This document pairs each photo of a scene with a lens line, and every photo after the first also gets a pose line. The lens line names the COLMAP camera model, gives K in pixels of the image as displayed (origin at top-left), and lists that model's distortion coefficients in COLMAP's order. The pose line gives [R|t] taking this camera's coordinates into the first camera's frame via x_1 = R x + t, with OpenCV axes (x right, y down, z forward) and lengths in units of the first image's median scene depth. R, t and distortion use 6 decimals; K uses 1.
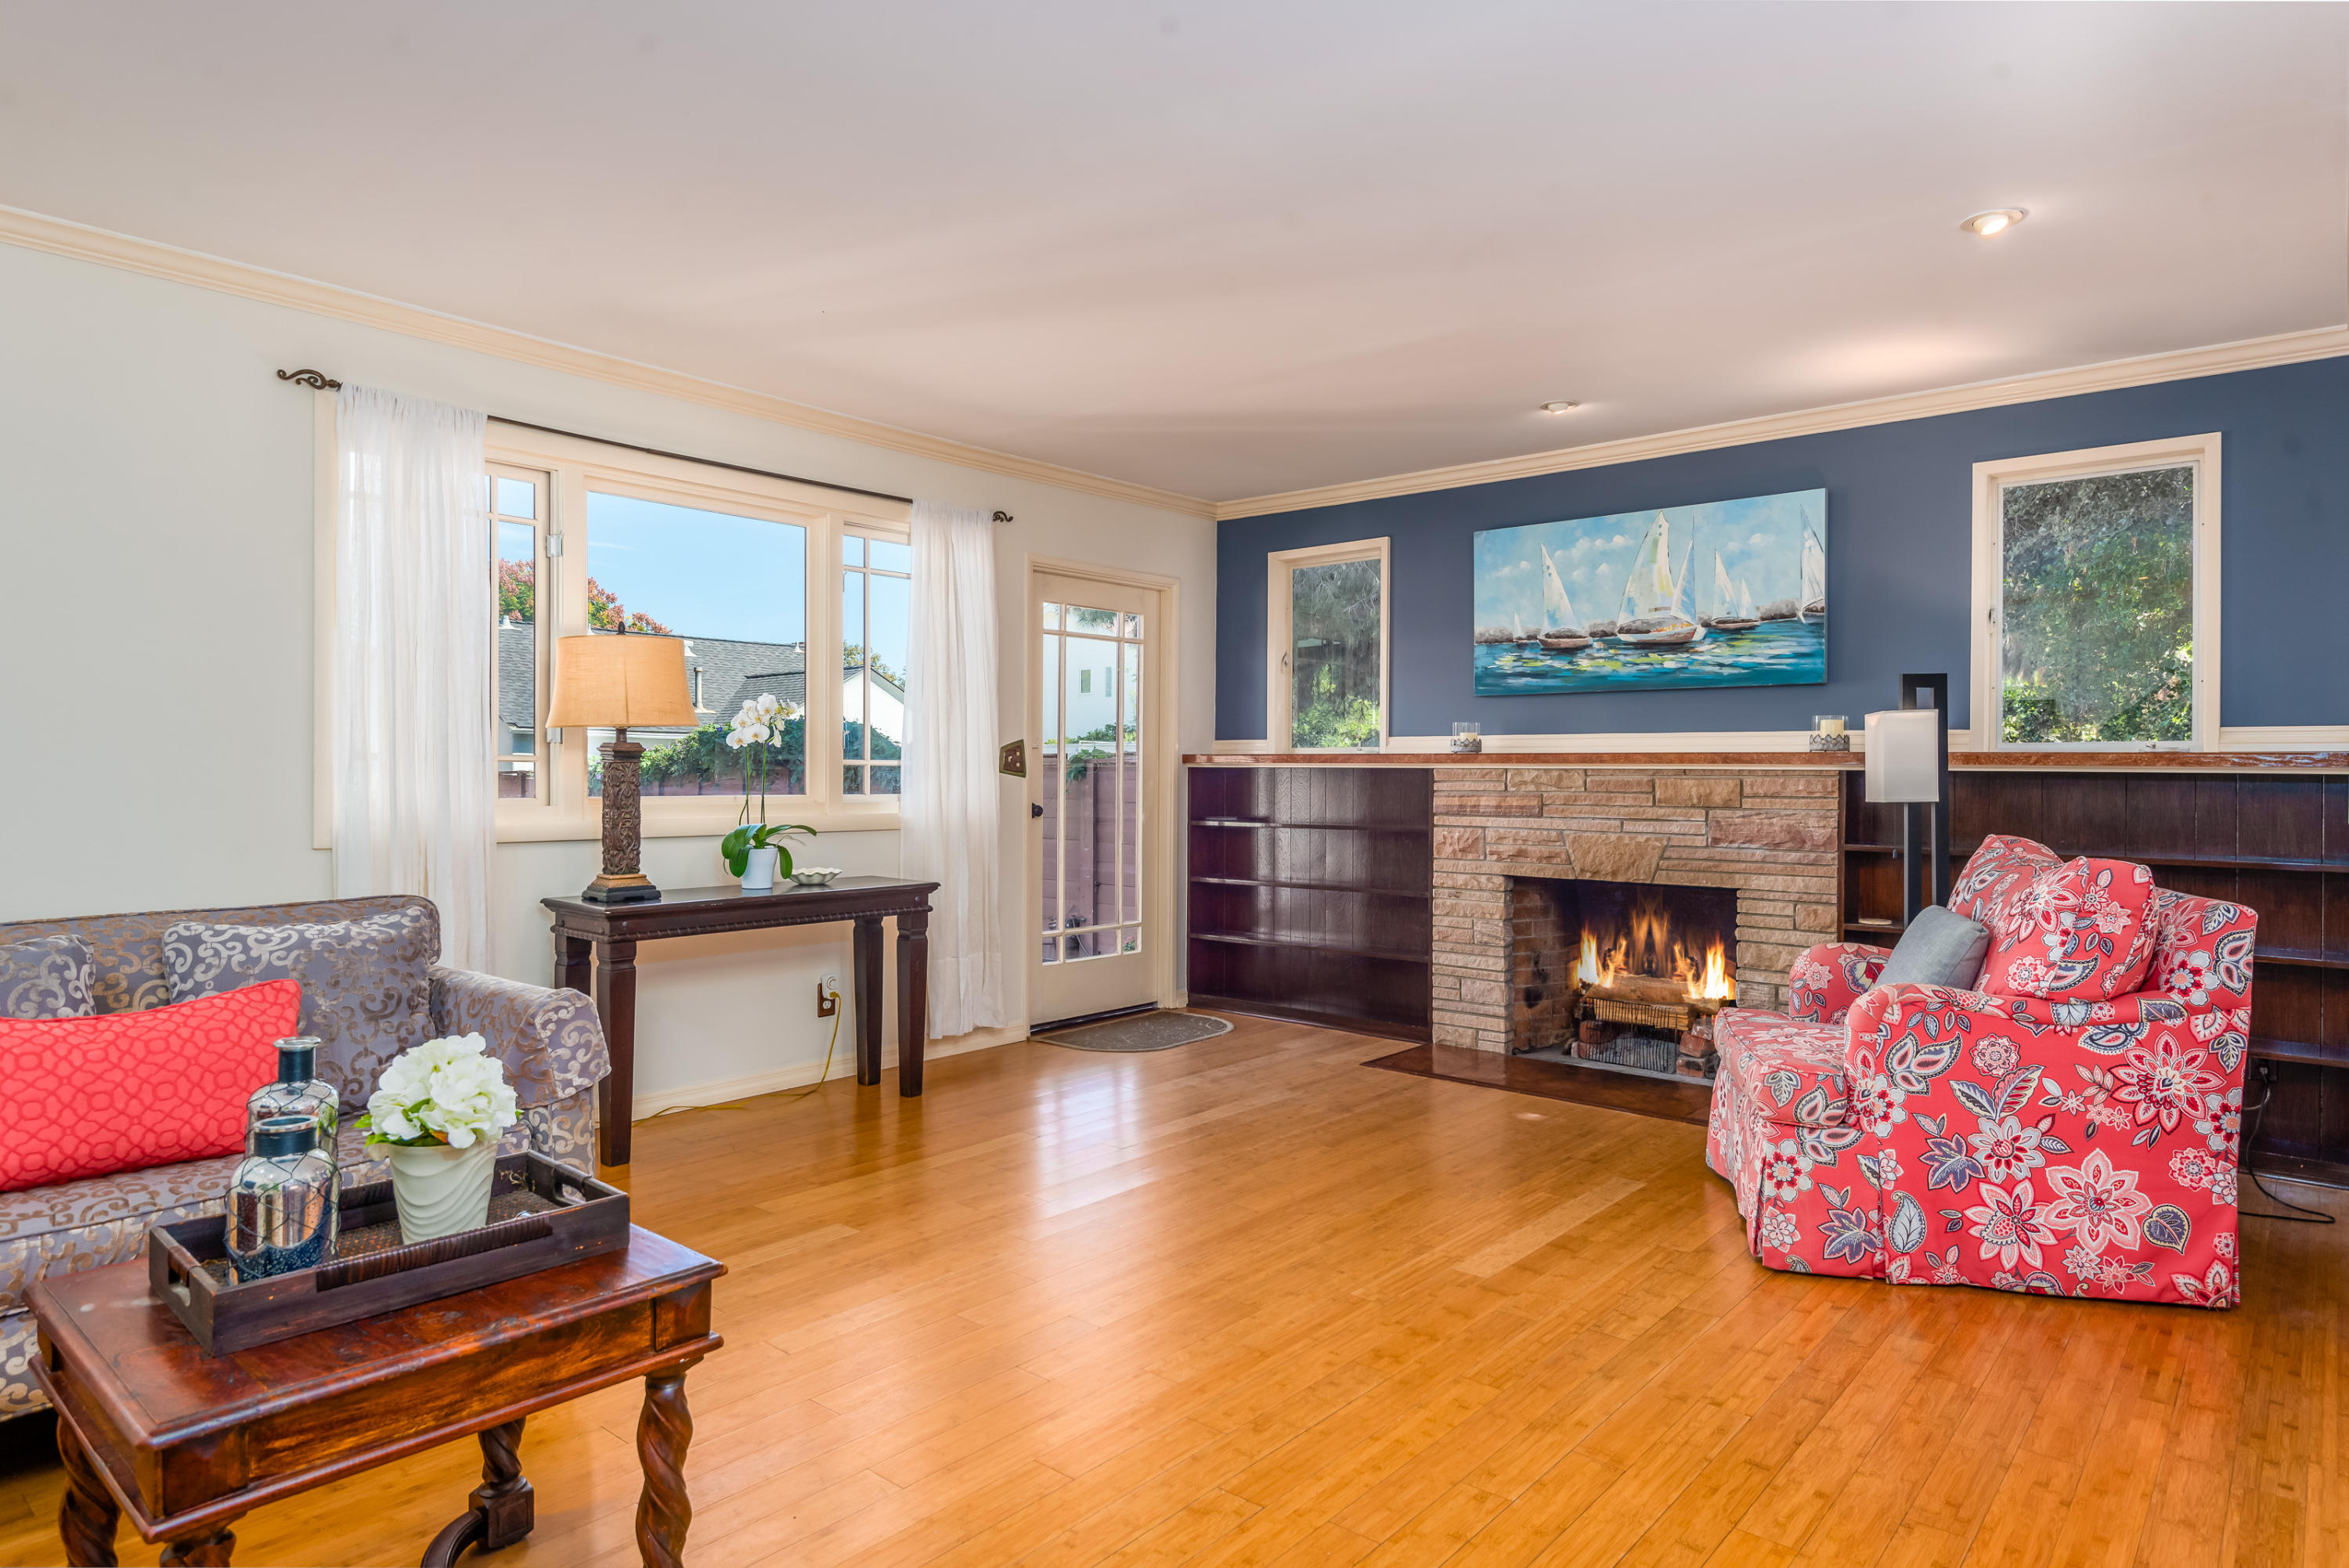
lens RADIAL K [[1327.8, 0, 1174.5], [0, 1327.8, 784.0], [0, 0, 1]] dist [-0.000459, -0.000375]
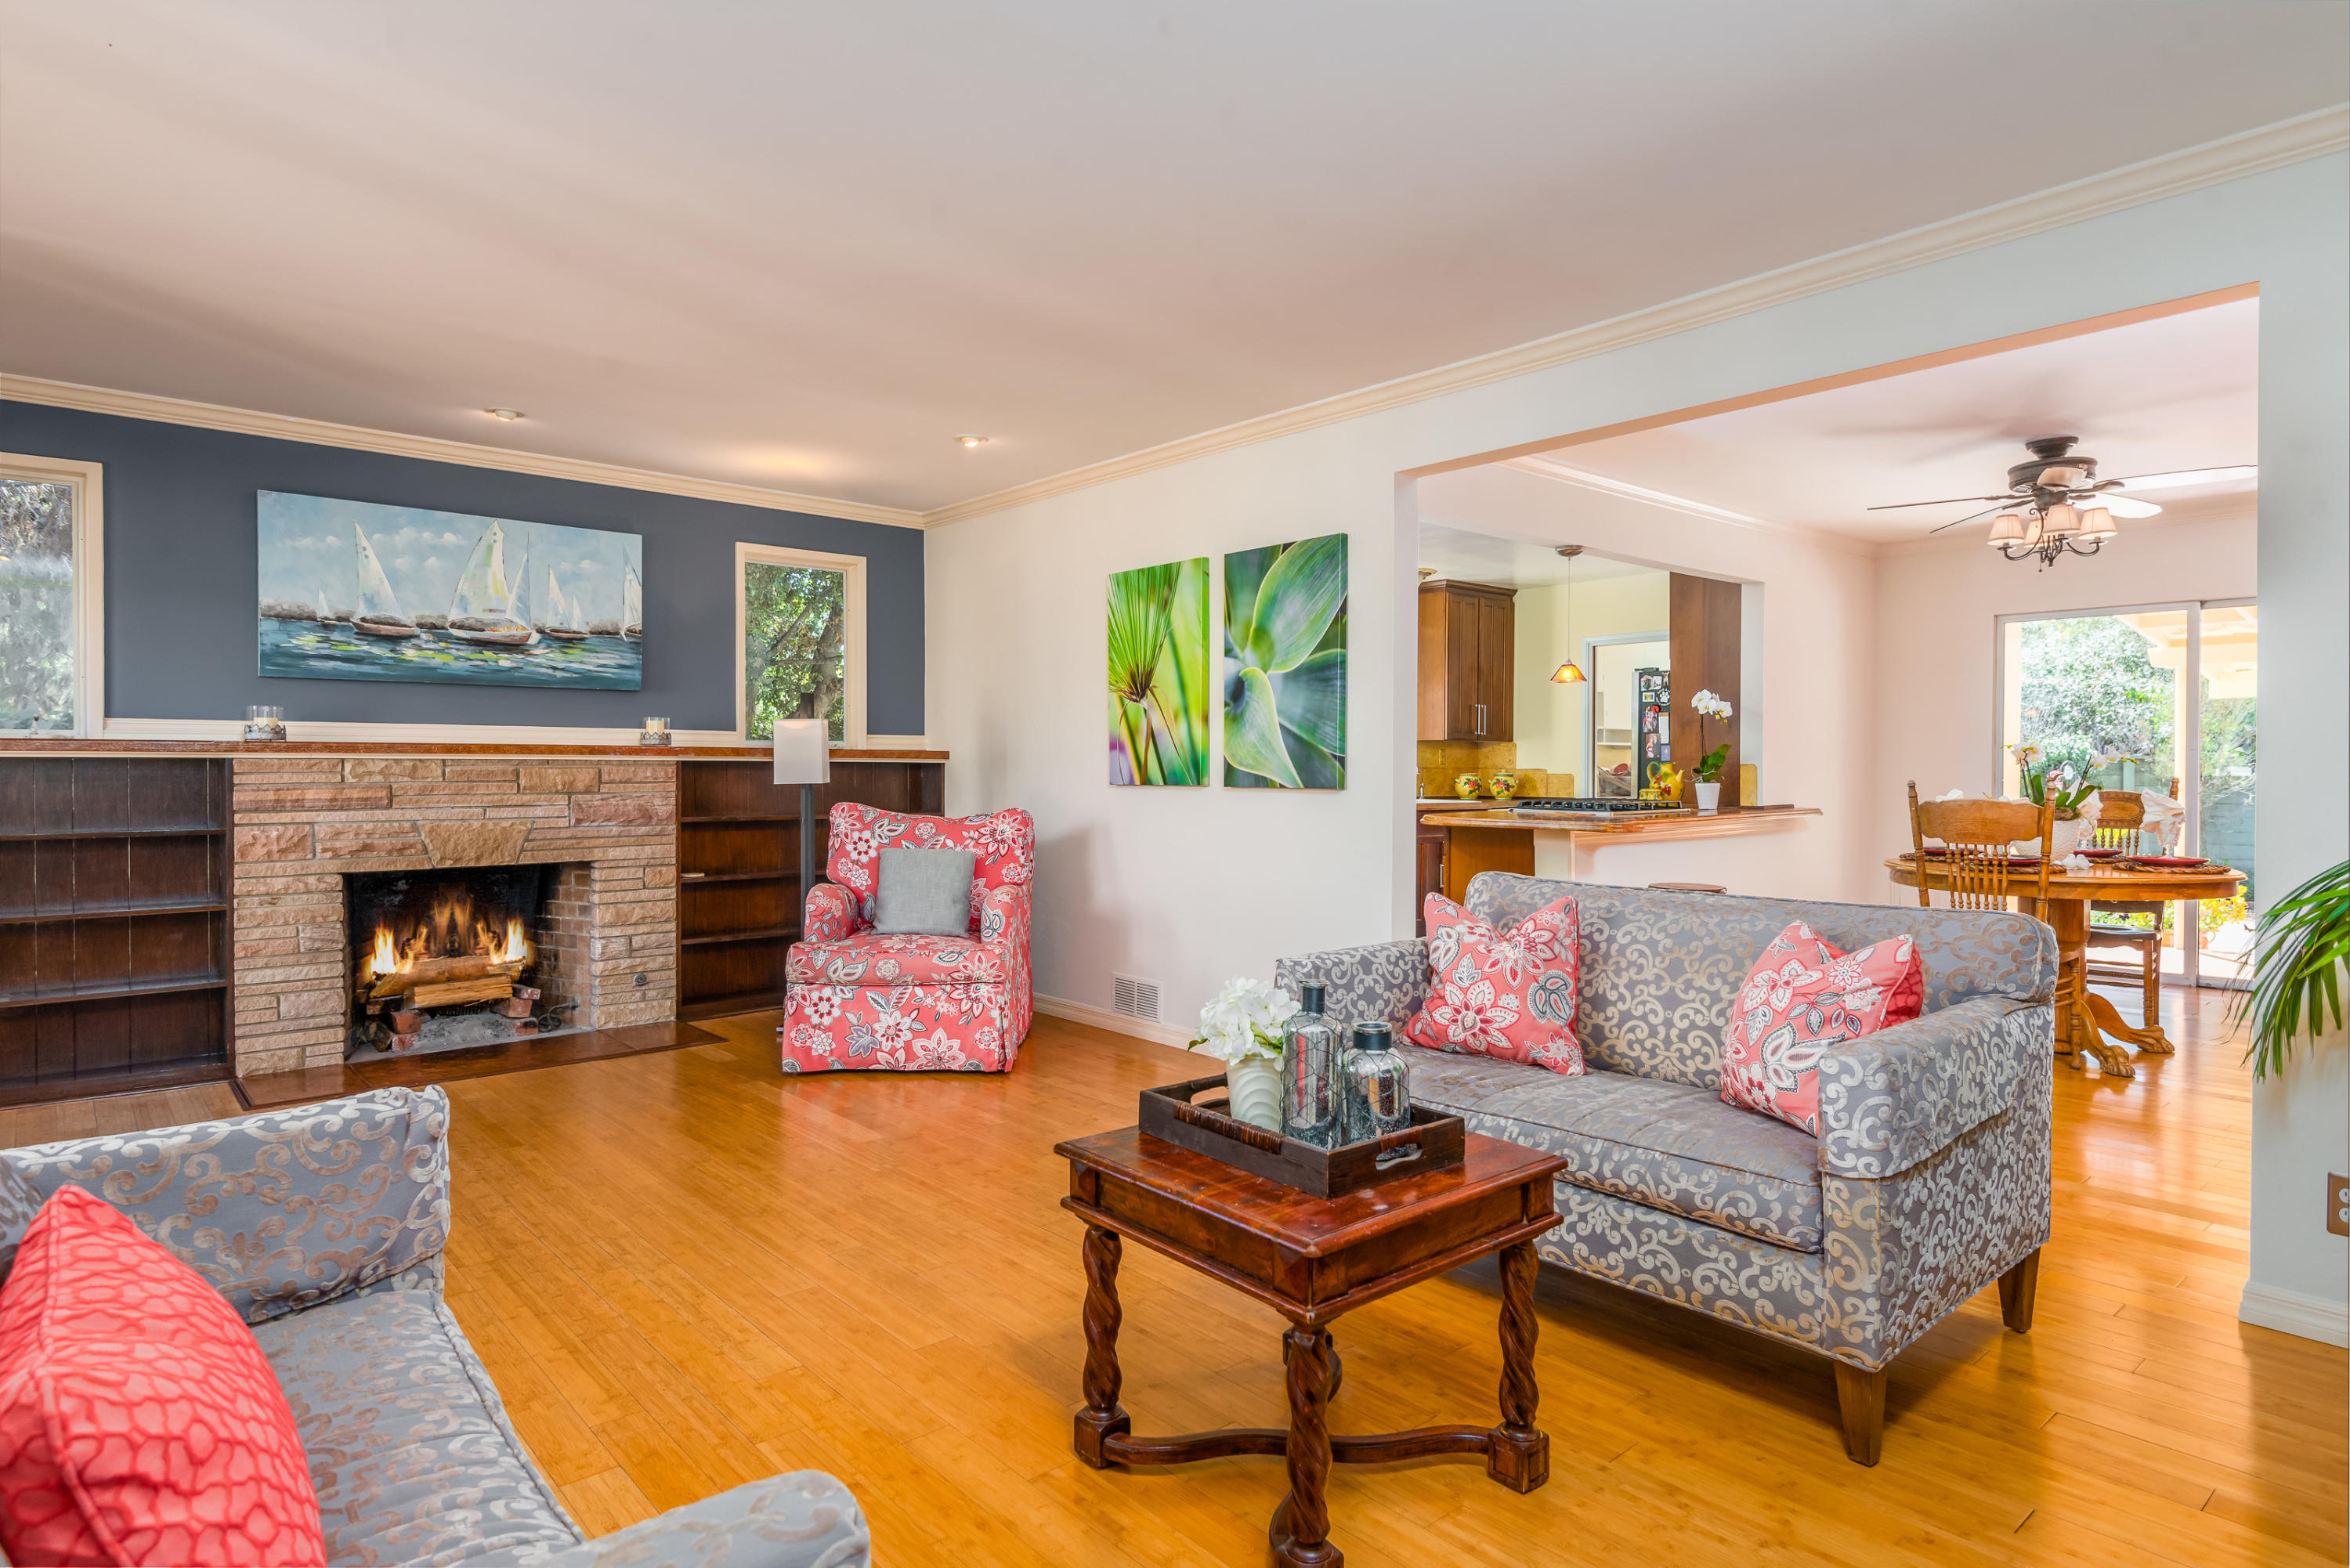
lens RADIAL K [[1295.7, 0, 1175.0], [0, 1295.7, 784.0], [0, 0, 1]] dist [0.041143, -0.031716]
pose [[0.134135, -0.021004, 0.990740, -0.599082], [0.007086, 0.999770, 0.020236, -0.008481], [-0.990938, 0.004306, 0.134253, 0.302878]]
